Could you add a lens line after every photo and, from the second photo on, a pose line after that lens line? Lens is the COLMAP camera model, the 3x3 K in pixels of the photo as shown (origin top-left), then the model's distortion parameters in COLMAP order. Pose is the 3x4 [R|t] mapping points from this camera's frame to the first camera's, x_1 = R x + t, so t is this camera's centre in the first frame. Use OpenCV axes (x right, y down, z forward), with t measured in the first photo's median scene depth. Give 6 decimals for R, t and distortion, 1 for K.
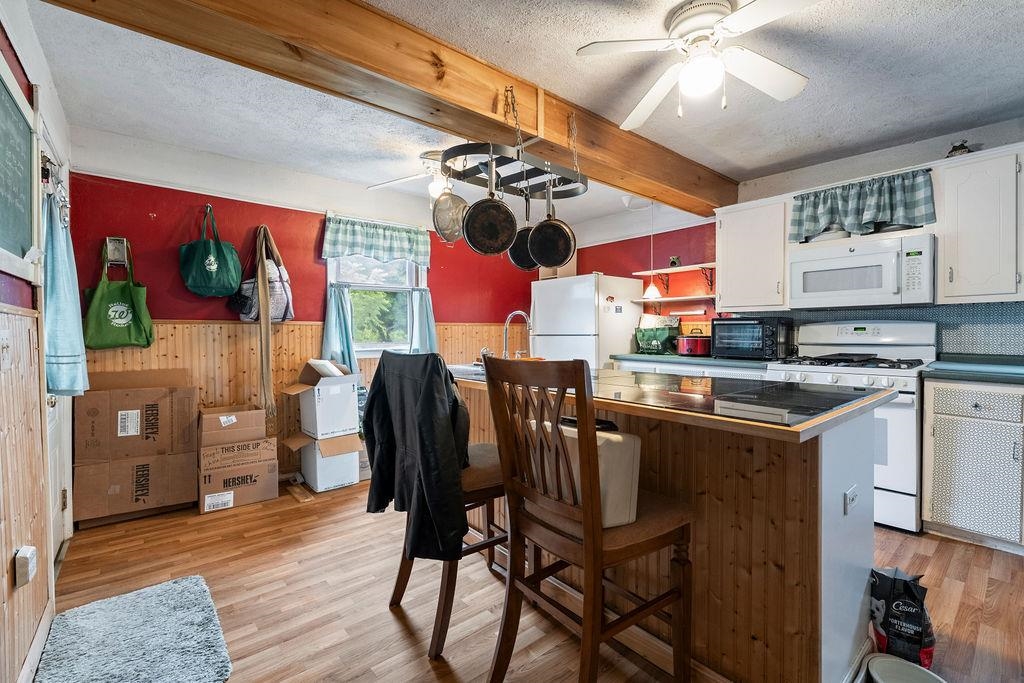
lens RADIAL K [[445.6, 0, 512.0], [0, 445.6, 336.0], [0, 0, 1]] dist [-0.003732, 0.000000]
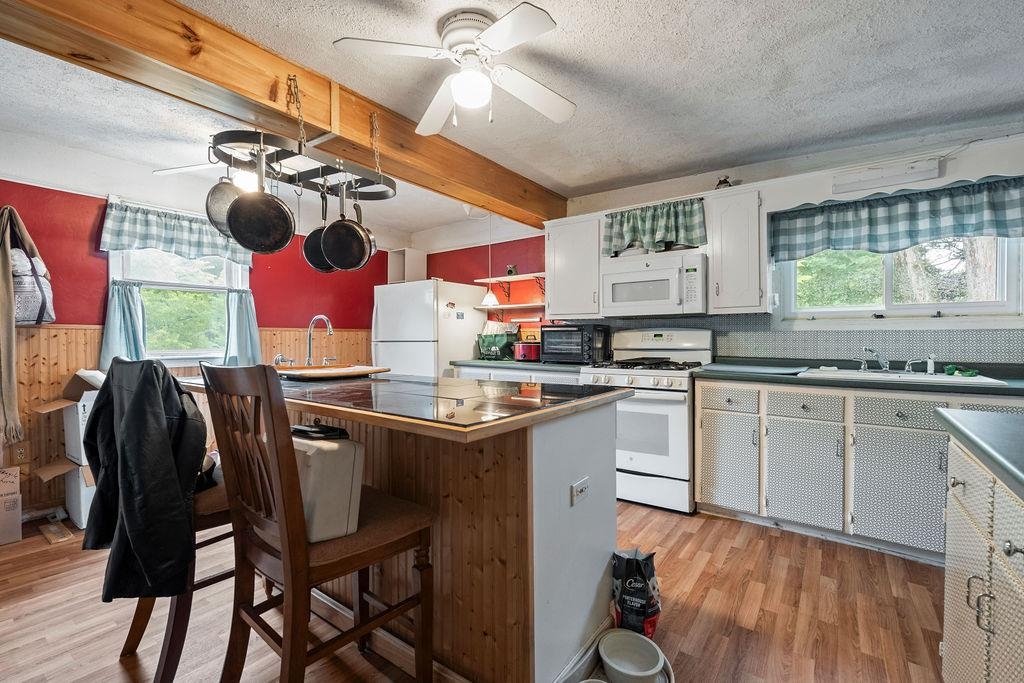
lens RADIAL K [[447.3, 0, 512.6], [0, 447.3, 337.9], [0, 0, 1]] dist [-0.003687, 0.000098]
pose [[0.970841, 0.001711, 0.239720, 0.171361], [0.001046, 0.999935, -0.011373, 0.002833], [-0.239724, 0.011292, 0.970776, -0.013296]]
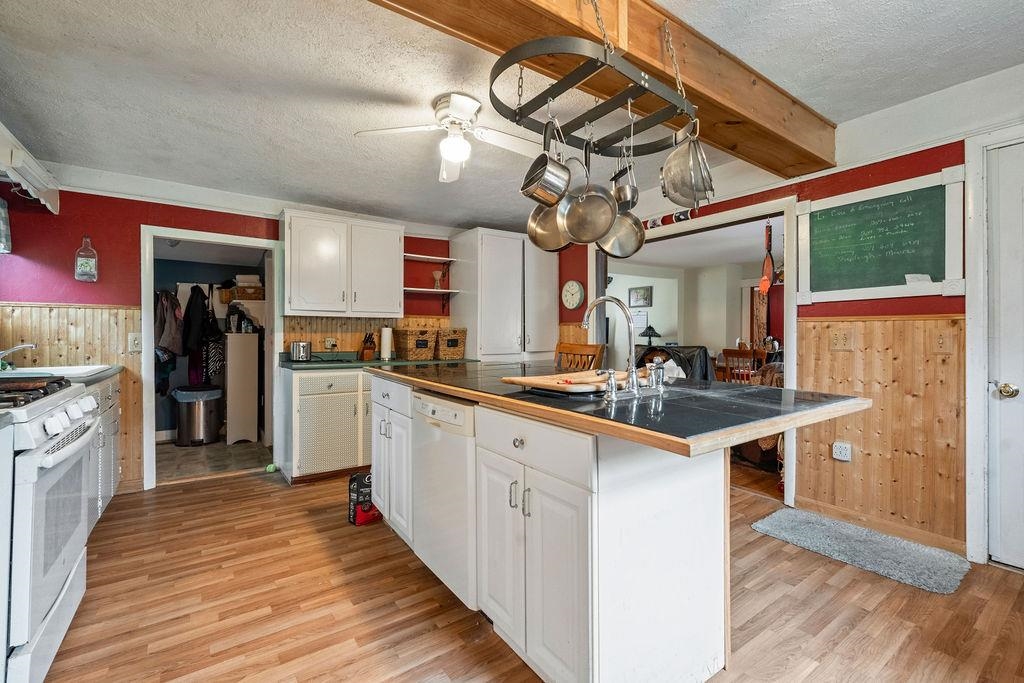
lens RADIAL K [[447.3, 0, 512.6], [0, 447.3, 337.9], [0, 0, 1]] dist [-0.003687, 0.000098]
pose [[-0.996107, 0.003679, 0.088076, 0.080239], [0.005133, 0.999854, 0.016285, -0.010369], [-0.088004, 0.016673, -0.995981, 1.511470]]
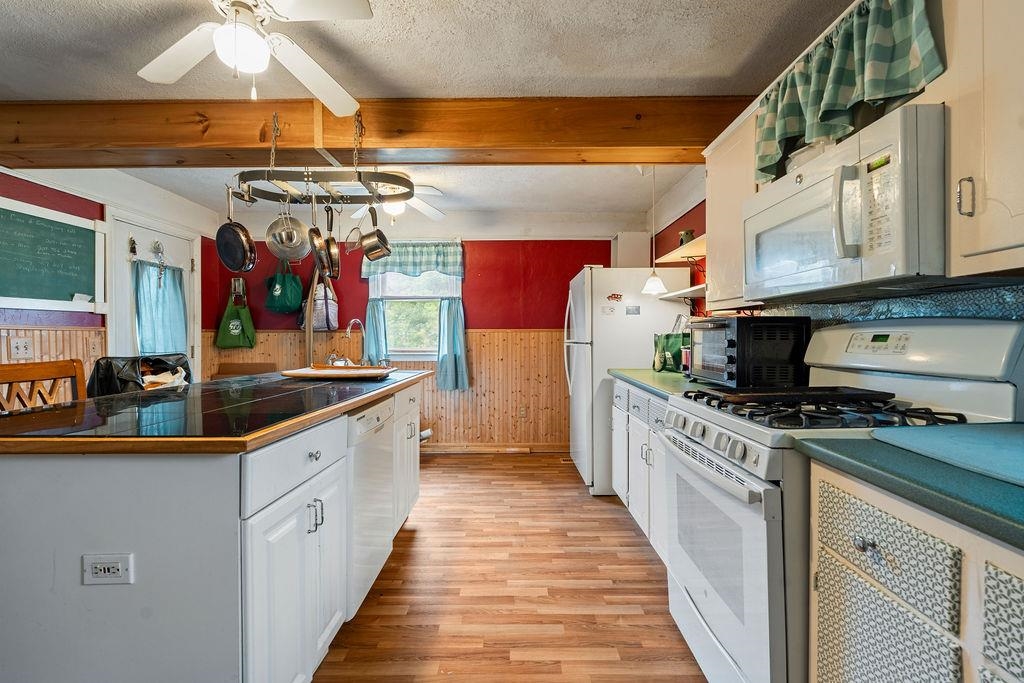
lens RADIAL K [[447.3, 0, 512.6], [0, 447.3, 337.9], [0, 0, 1]] dist [-0.003687, 0.000098]
pose [[0.761896, 0.003733, -0.647689, 0.885009], [-0.007450, 0.999968, -0.003000, -0.012928], [0.647657, 0.007111, 0.761899, 0.432872]]
